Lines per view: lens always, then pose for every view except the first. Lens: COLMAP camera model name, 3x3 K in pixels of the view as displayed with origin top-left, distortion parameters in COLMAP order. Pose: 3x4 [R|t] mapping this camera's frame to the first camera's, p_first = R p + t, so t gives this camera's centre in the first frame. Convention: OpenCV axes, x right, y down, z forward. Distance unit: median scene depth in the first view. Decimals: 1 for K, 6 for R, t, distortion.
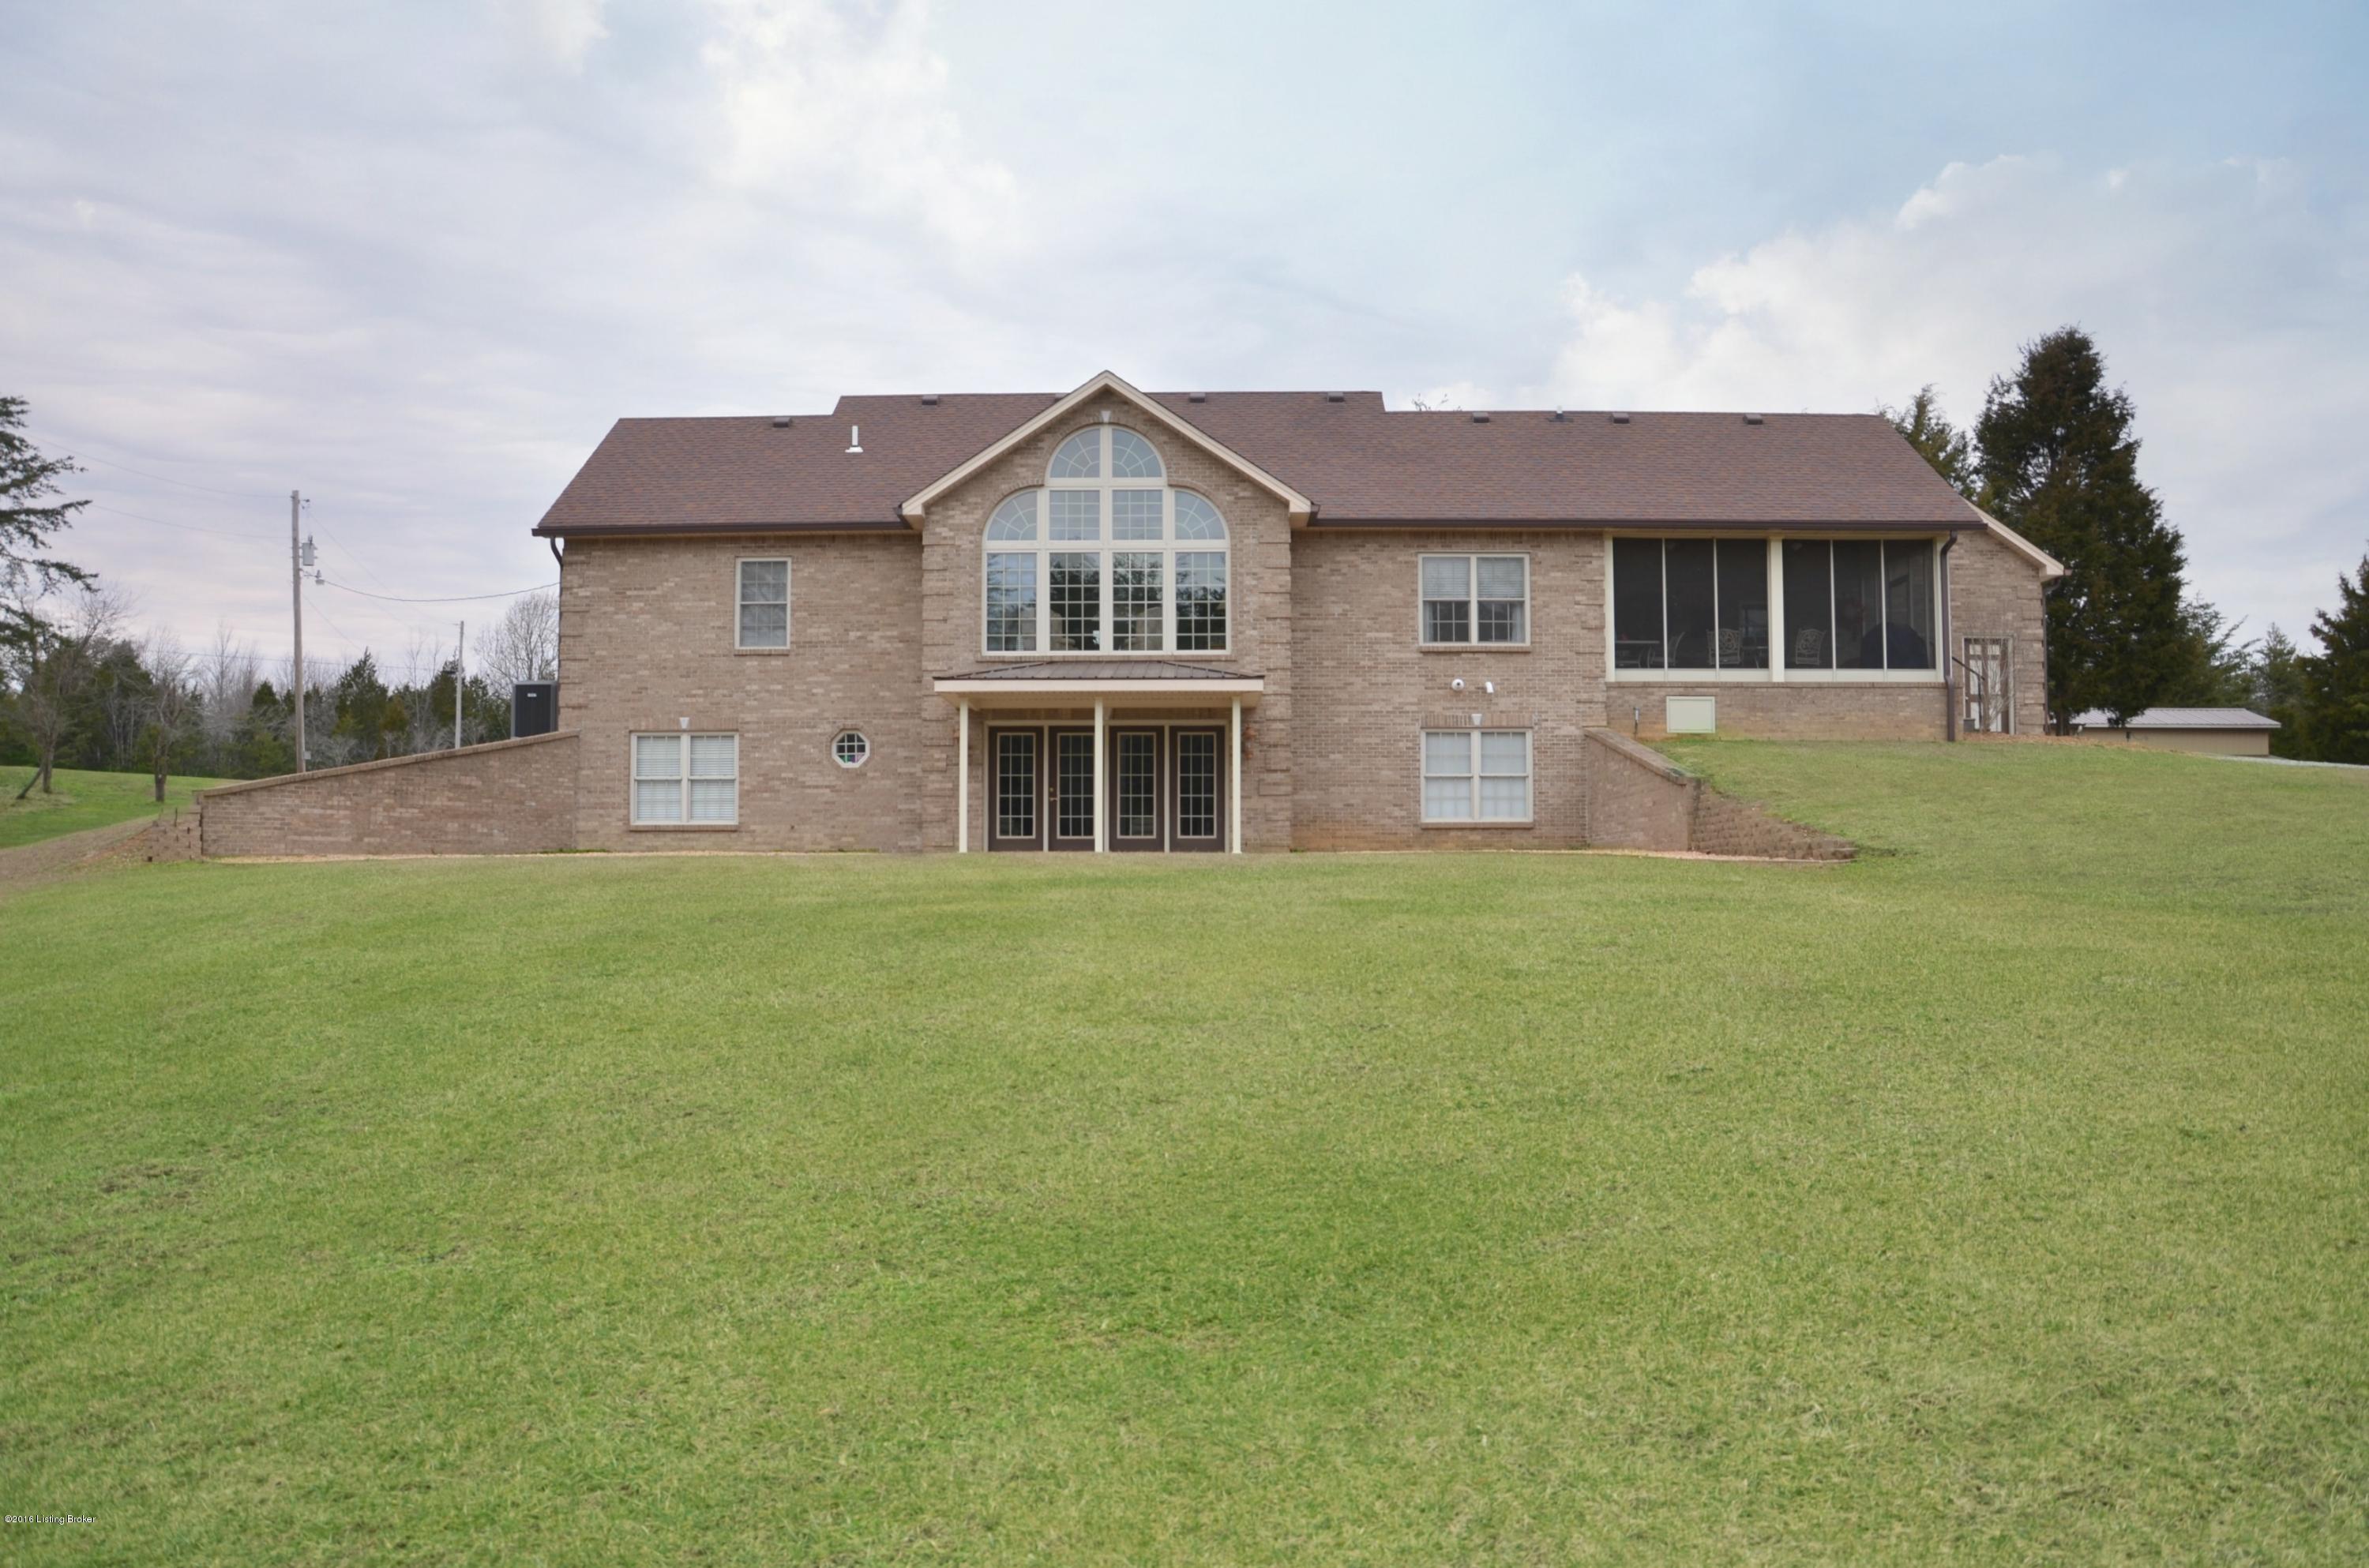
lens RADIAL K [[1885.8, 0, 1183.4], [0, 1885.8, 770.9], [0, 0, 1]] dist [-0.003677, -0.002358]
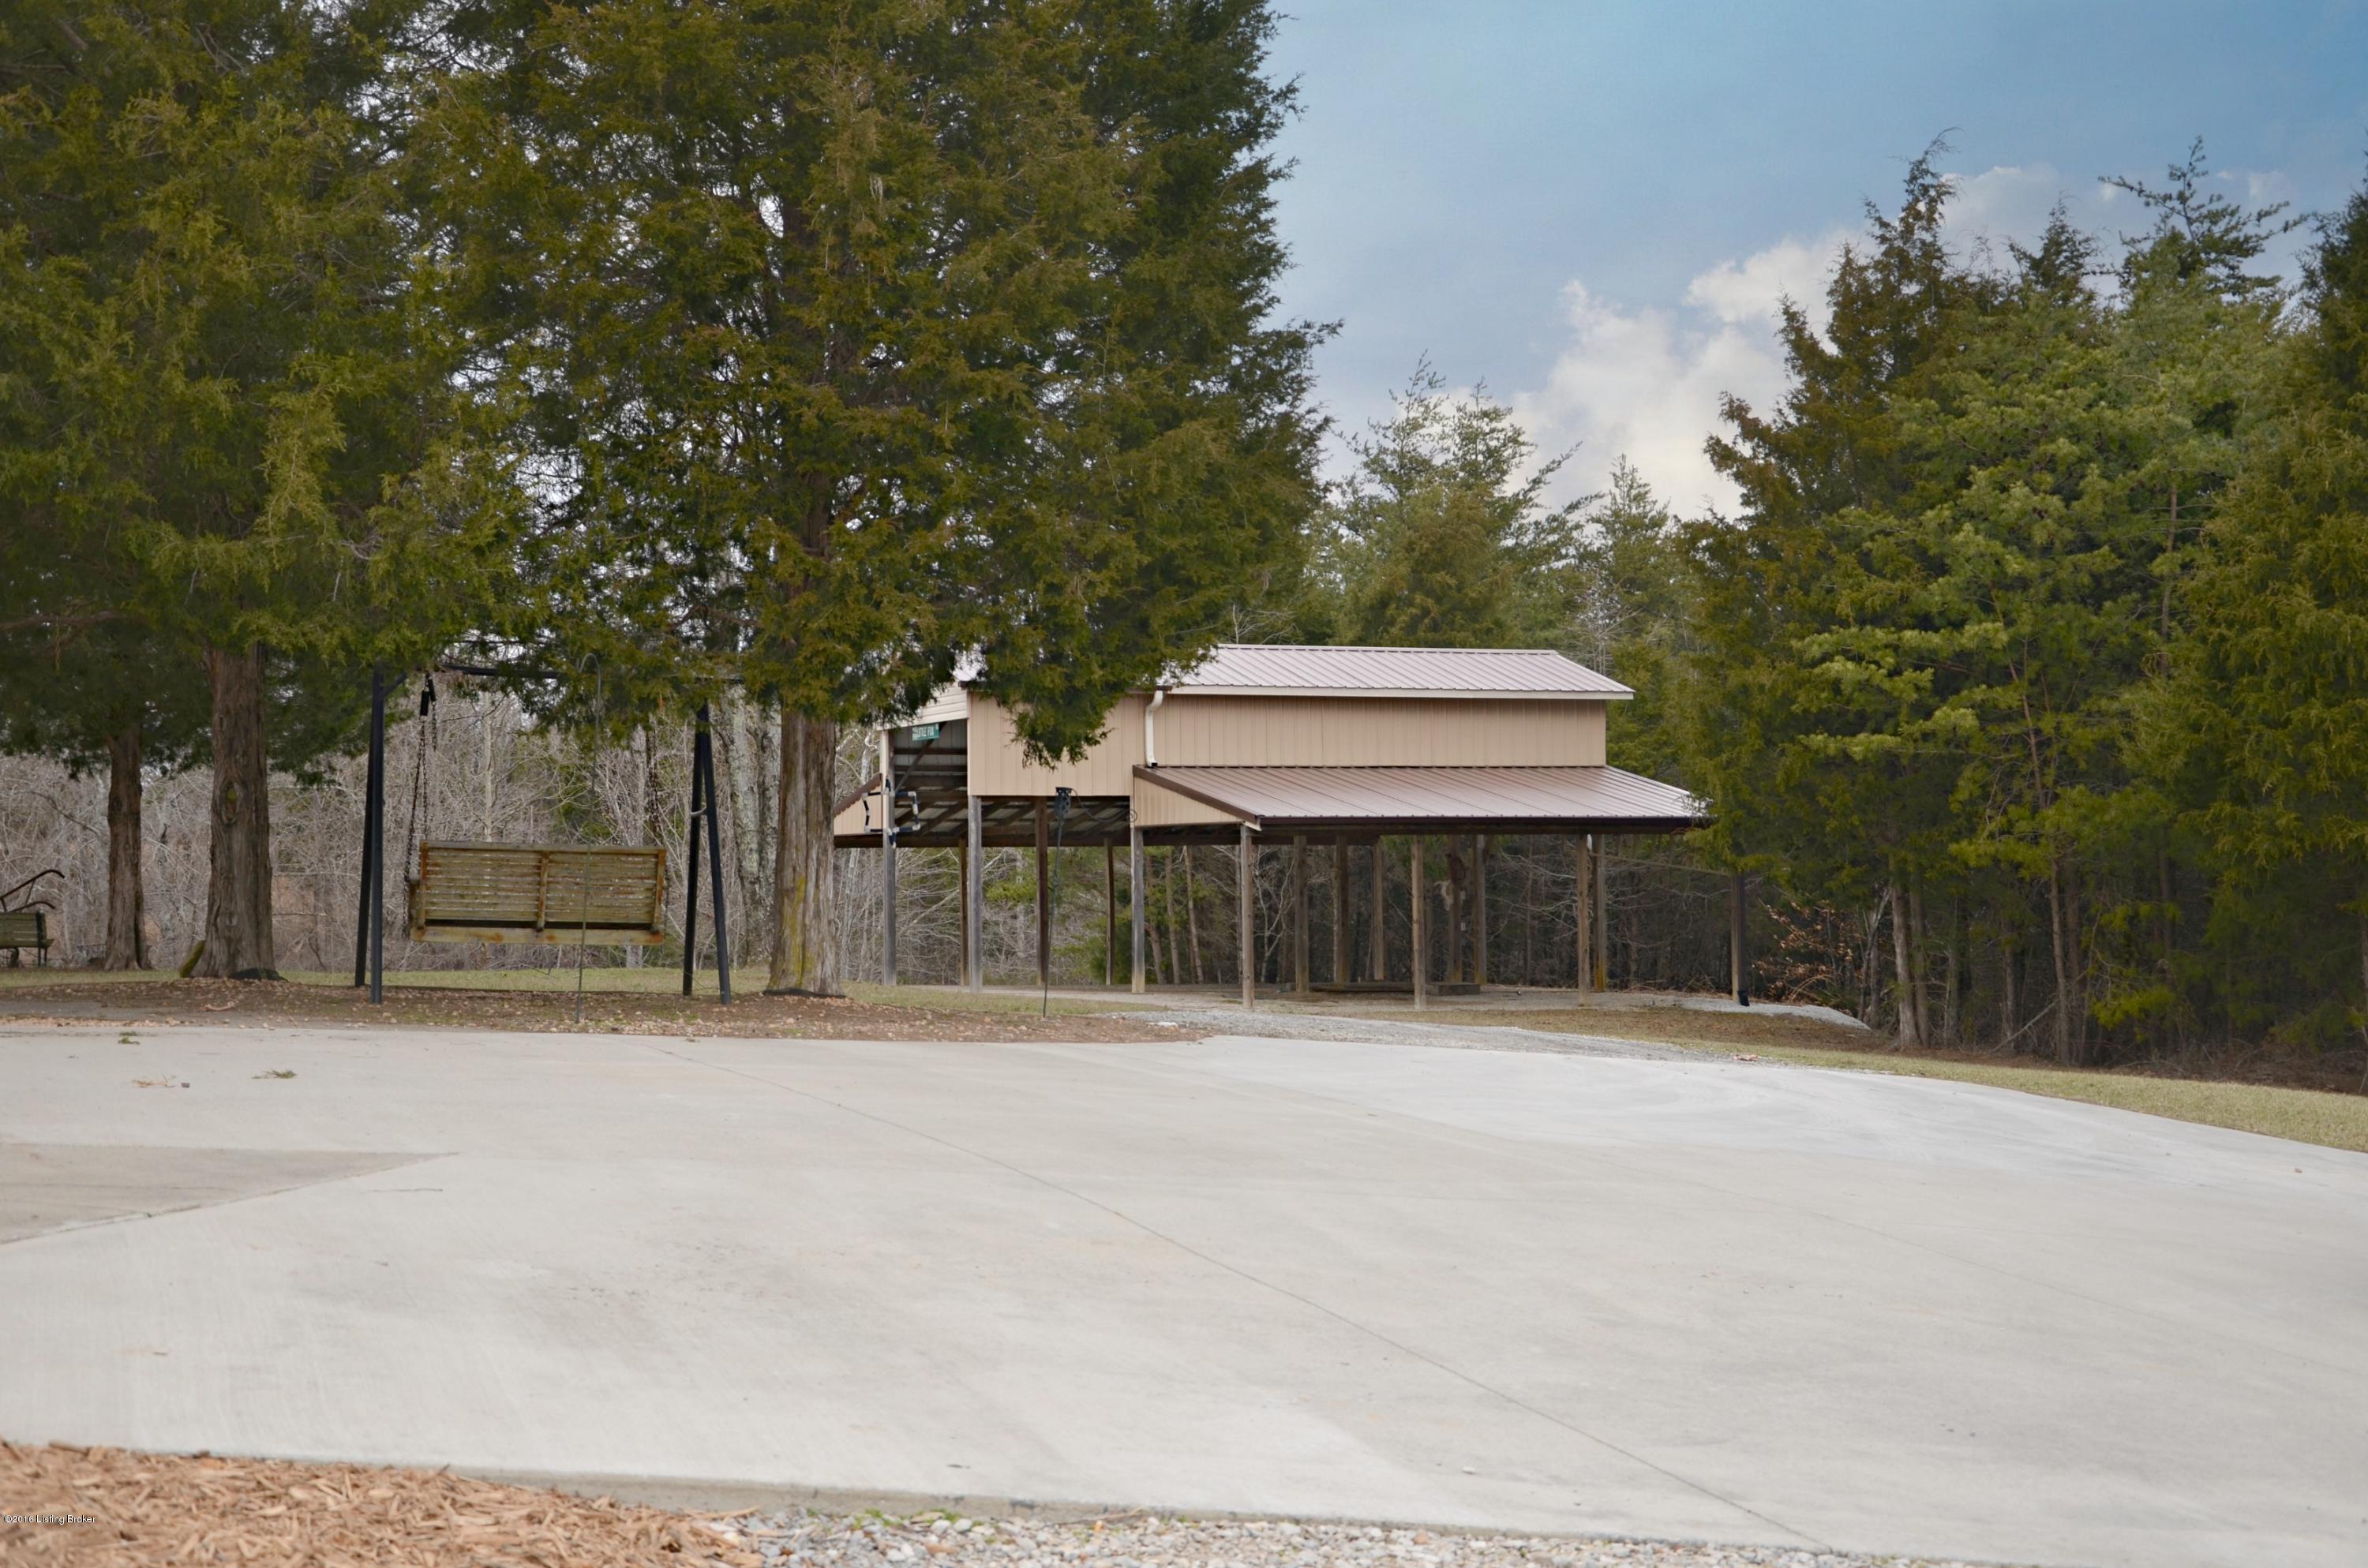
lens RADIAL K [[3053.7, 0, 1182.9], [0, 3053.7, 784.8], [0, 0, 1]] dist [0.027633, 0.000000]
pose [[0.928292, -0.002695, 0.371841, 0.253925], [-0.007506, 0.999634, 0.025983, -0.022018], [-0.371775, -0.026911, 0.927933, 0.436206]]
